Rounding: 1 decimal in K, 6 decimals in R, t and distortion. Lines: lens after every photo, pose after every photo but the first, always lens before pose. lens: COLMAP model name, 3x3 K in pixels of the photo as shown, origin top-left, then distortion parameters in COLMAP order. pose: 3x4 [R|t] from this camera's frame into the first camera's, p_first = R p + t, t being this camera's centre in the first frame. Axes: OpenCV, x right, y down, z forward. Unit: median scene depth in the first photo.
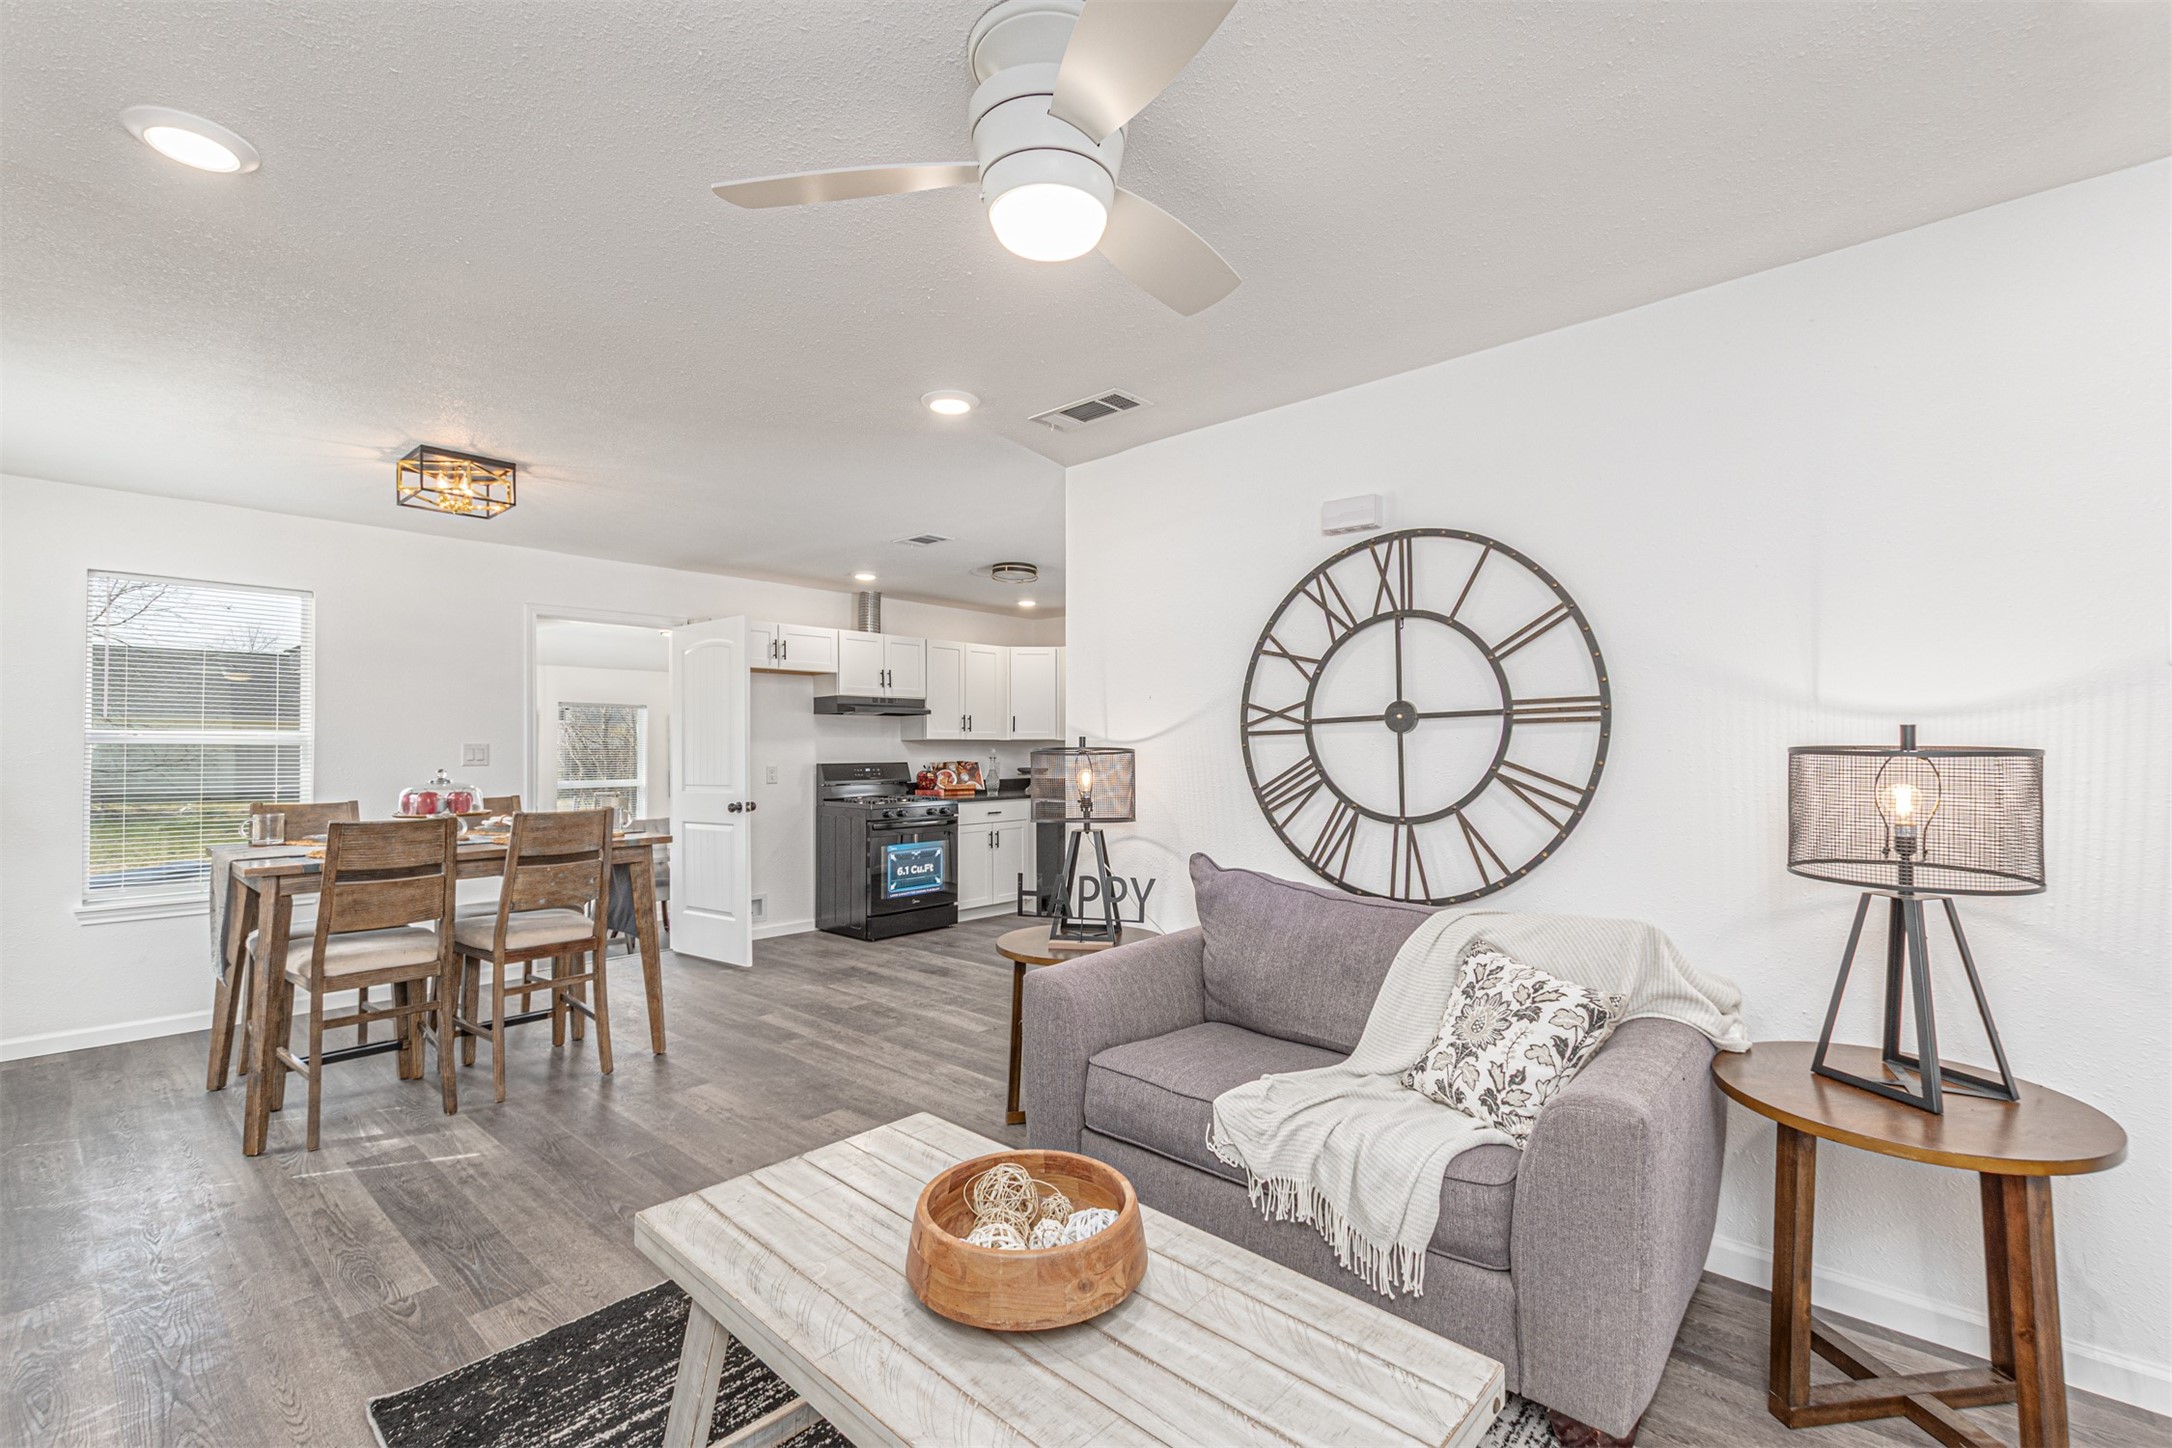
lens RADIAL K [[950.9, 0, 1097.8], [0, 950.9, 728.4], [0, 0, 1]] dist [0.009254, -0.003981]
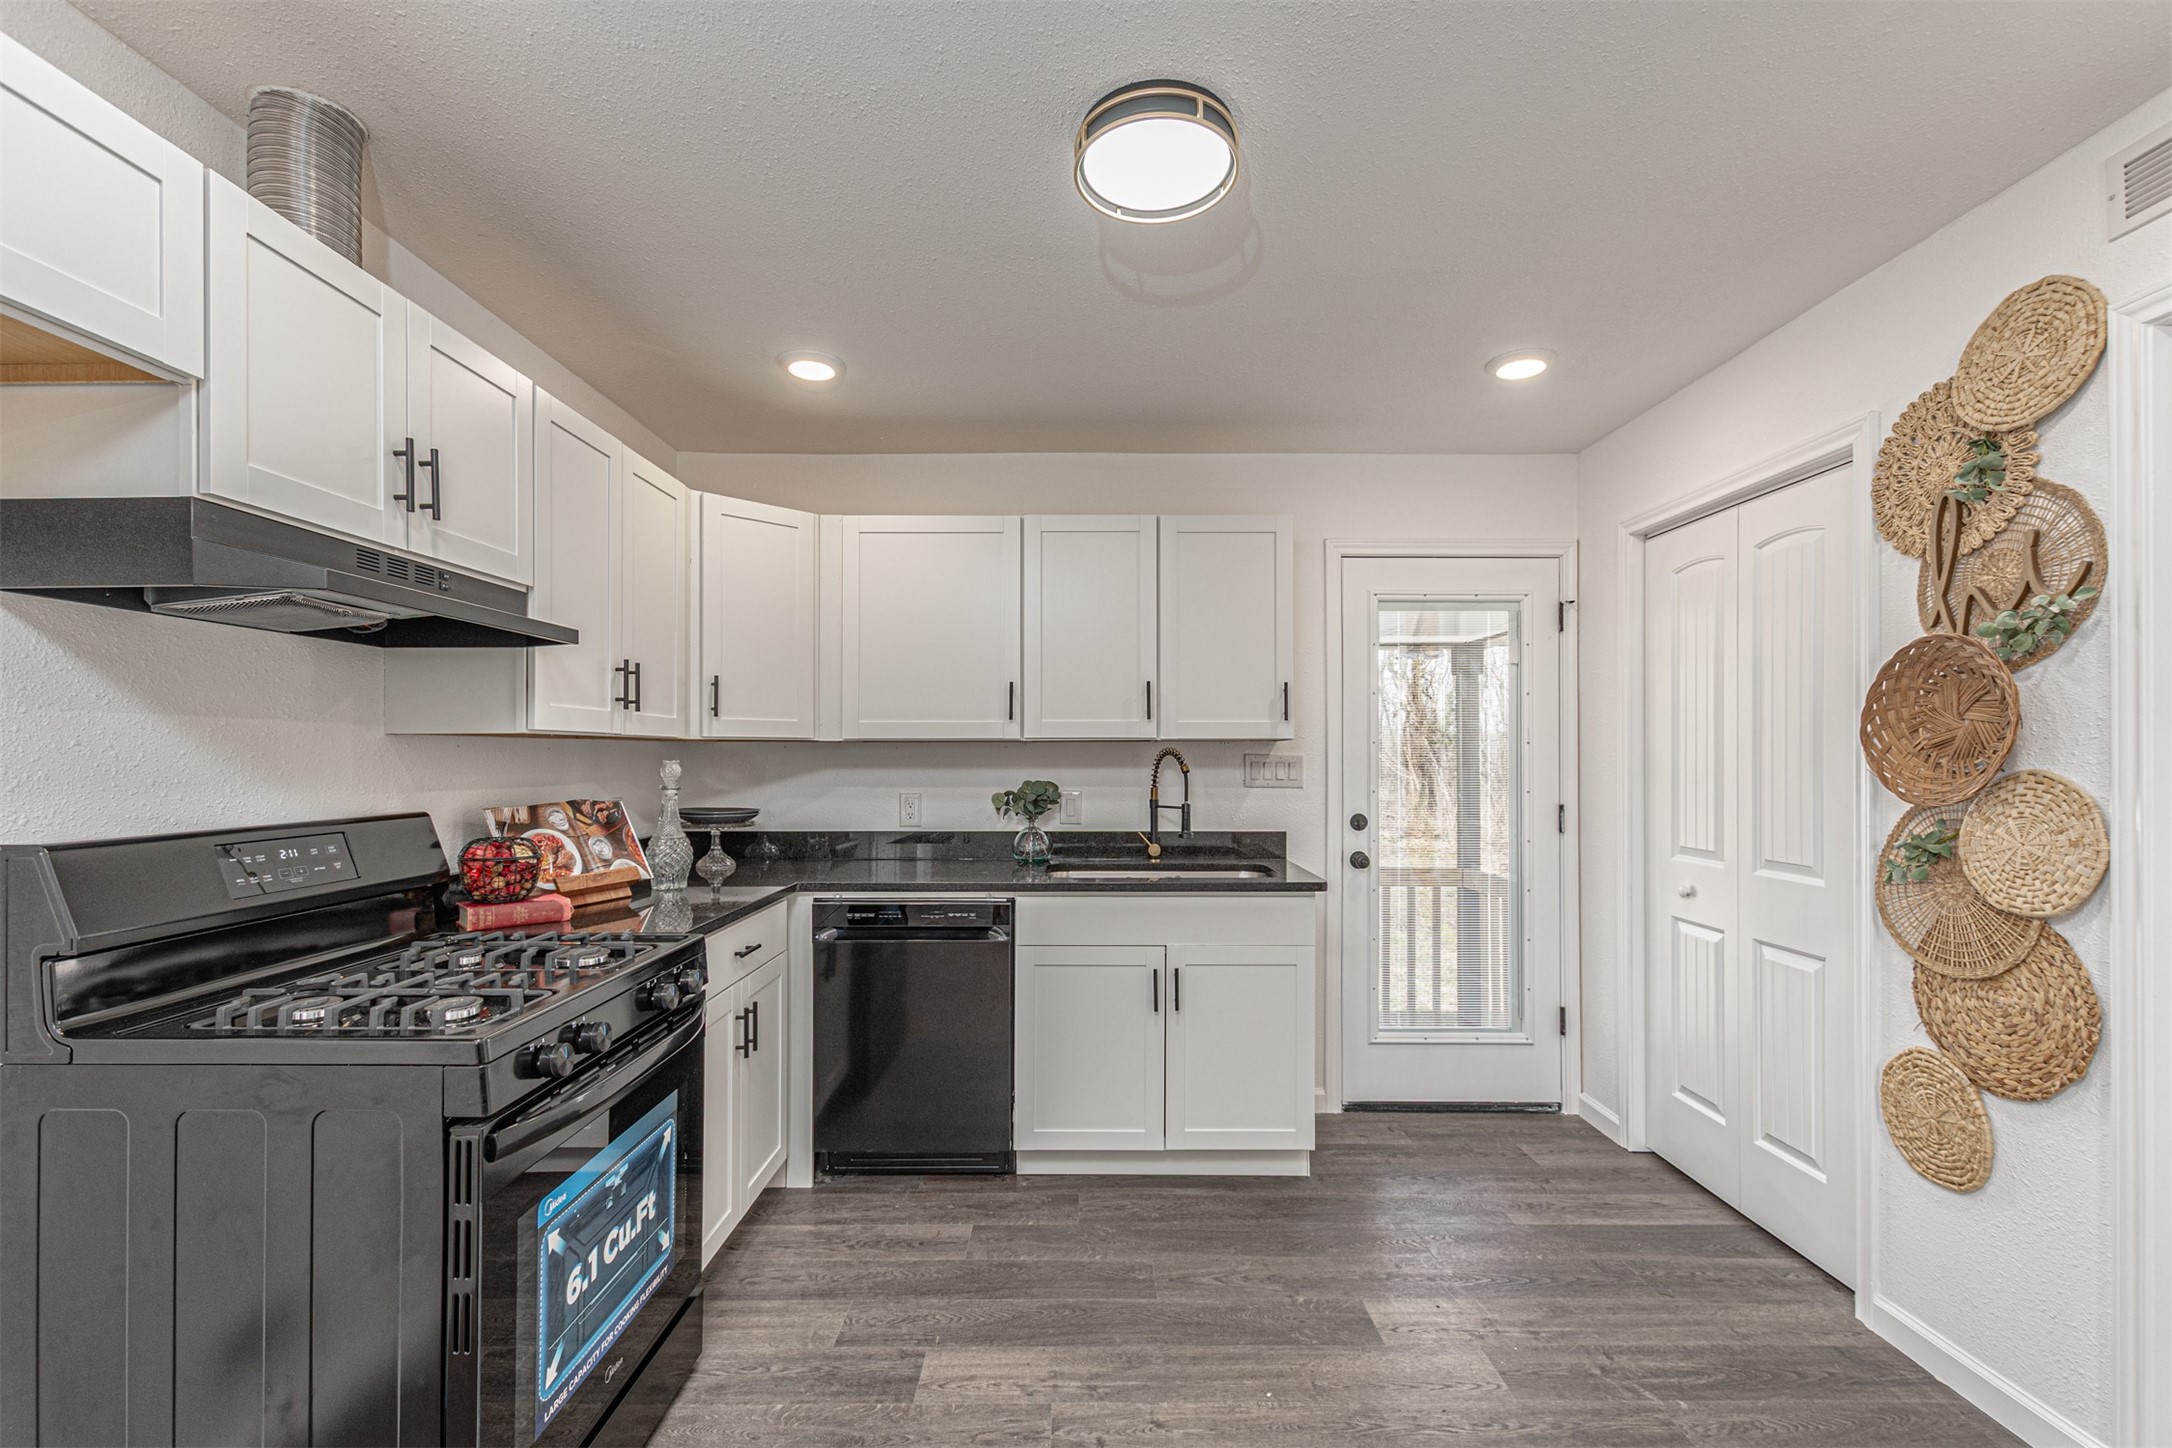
lens RADIAL K [[950.9, 0, 1082.1], [0, 950.9, 741.0], [0, 0, 1]] dist [0.009254, -0.003981]
pose [[0.740790, 0.011593, 0.671637, -0.554349], [-0.016394, 0.999865, 0.000824, 0.025418], [-0.671537, -0.011621, 0.740880, 1.494034]]
